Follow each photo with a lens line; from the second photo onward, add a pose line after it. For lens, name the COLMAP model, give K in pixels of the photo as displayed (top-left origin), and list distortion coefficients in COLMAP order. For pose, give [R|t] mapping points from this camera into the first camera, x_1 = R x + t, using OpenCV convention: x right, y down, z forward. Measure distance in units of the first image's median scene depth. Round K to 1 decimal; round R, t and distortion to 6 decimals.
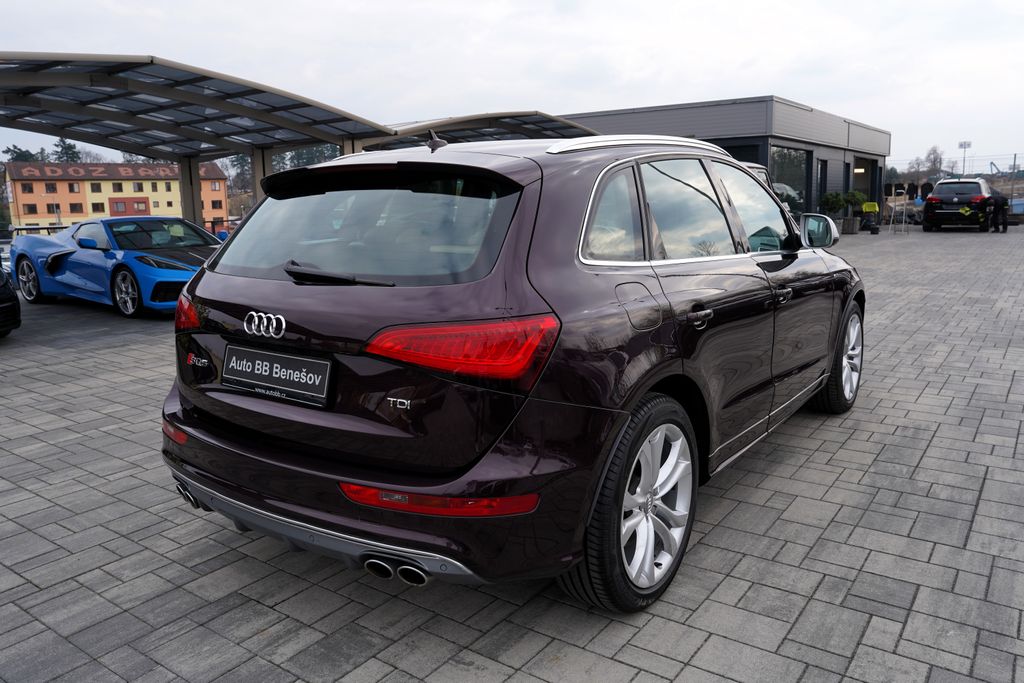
lens RADIAL K [[751.9, 0, 514.9], [0, 751.9, 338.7], [0, 0, 1]] dist [-0.025908, 0.023893]
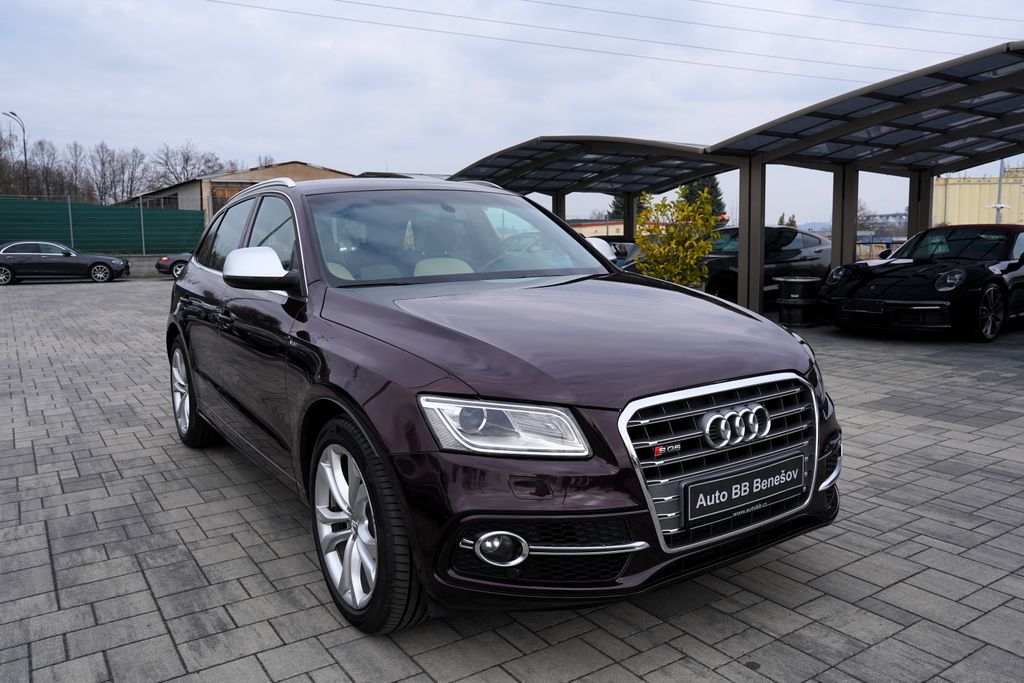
lens RADIAL K [[771.6, 0, 501.0], [0, 771.6, 342.5], [0, 0, 1]] dist [-0.006867, 0.013102]
pose [[-0.360939, 0.151664, -0.920174, 1.154994], [-0.143333, 0.965943, 0.215430, -0.298875], [0.921509, 0.209649, -0.326908, 1.625648]]
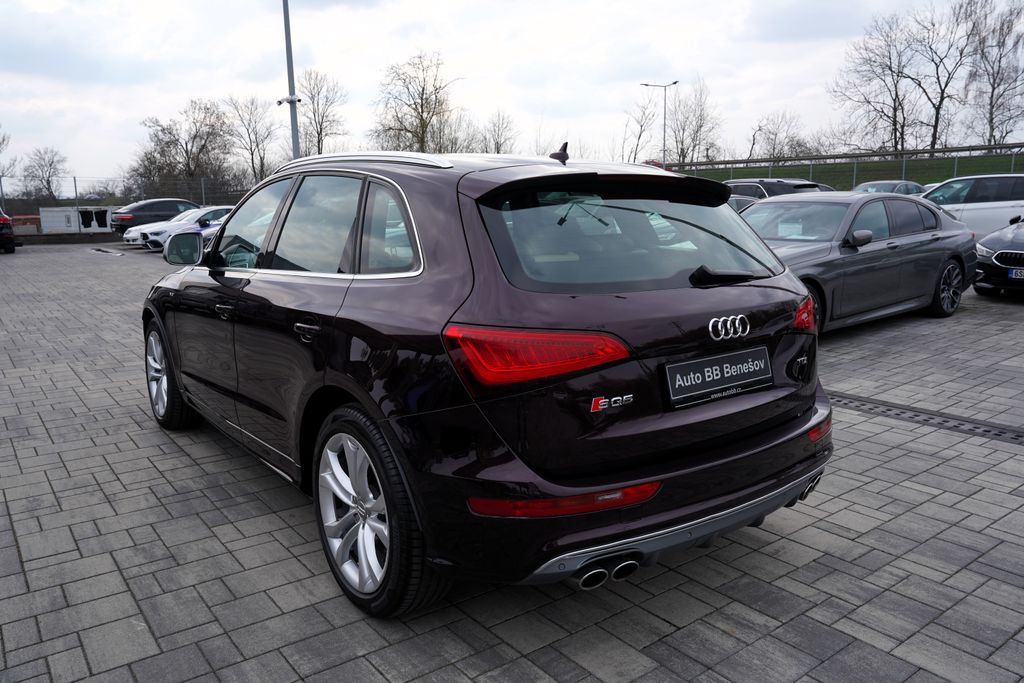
lens RADIAL K [[751.9, 0, 509.8], [0, 751.9, 339.2], [0, 0, 1]] dist [-0.025908, 0.023893]
pose [[0.297184, -0.150916, 0.942818, -0.876270], [0.173839, 0.979479, 0.101988, -0.100613], [-0.938862, 0.133590, 0.317321, 0.597791]]
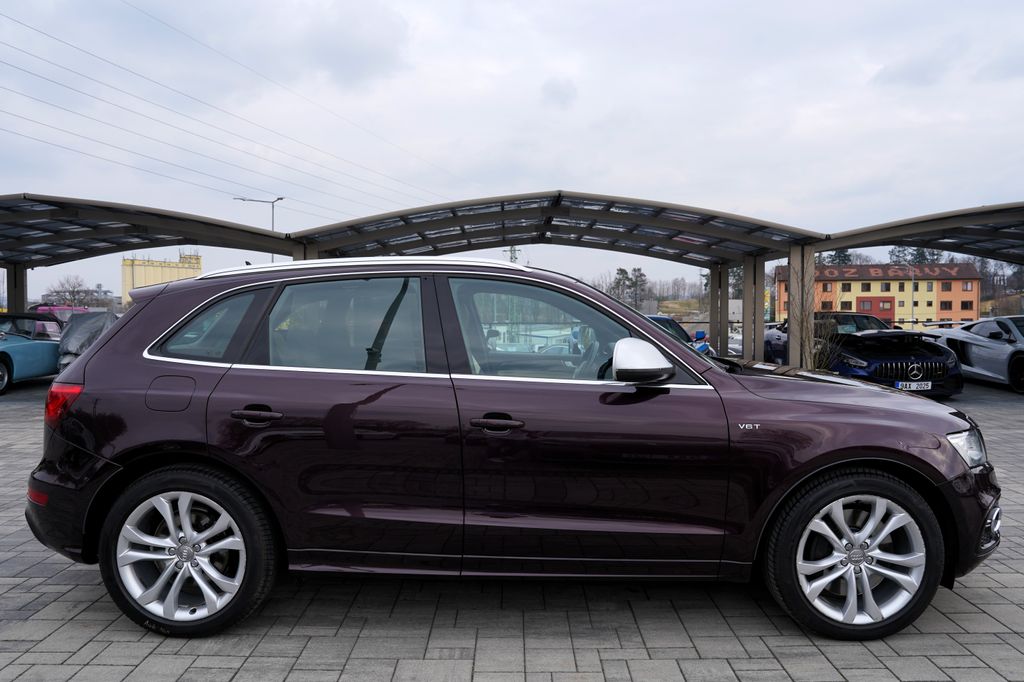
lens RADIAL K [[745.2, 0, 515.8], [0, 745.2, 336.0], [0, 0, 1]] dist [-0.034467, 0.003500]
pose [[0.584222, 0.052408, -0.809900, 1.018580], [-0.159645, 0.985837, -0.051368, -0.111679], [0.795737, 0.159307, 0.584315, 0.462757]]
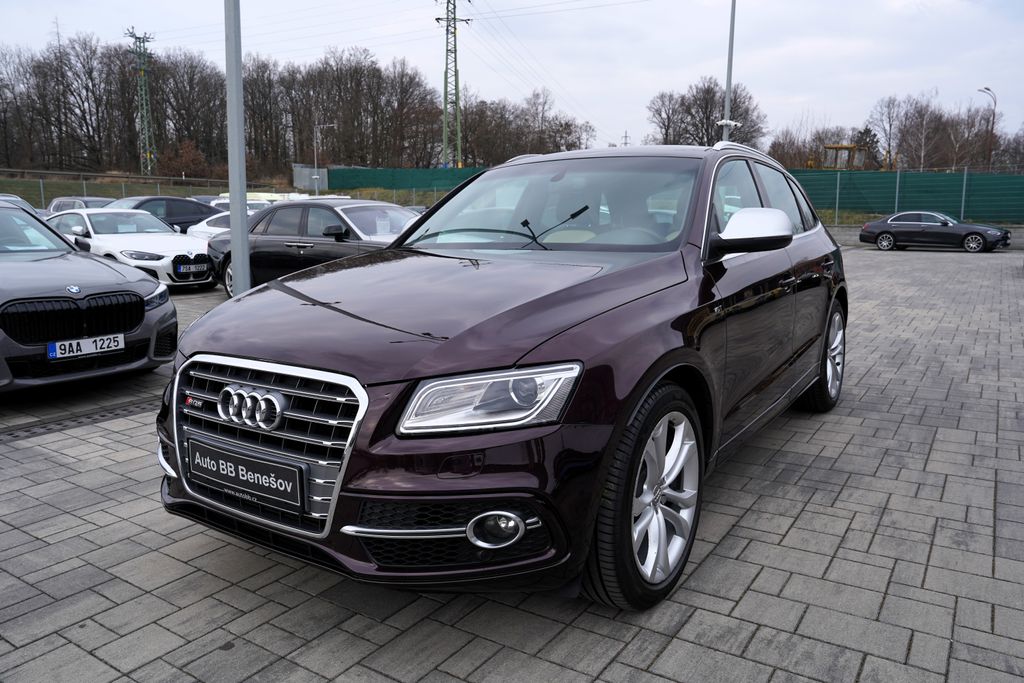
lens RADIAL K [[726.5, 0, 522.9], [0, 726.5, 338.7], [0, 0, 1]] dist [-0.018853, 0.006478]
pose [[-0.998884, 0.035115, -0.031599, 0.304238], [0.022453, 0.941440, 0.336431, -0.362023], [0.041563, 0.335346, -0.941178, 2.143764]]
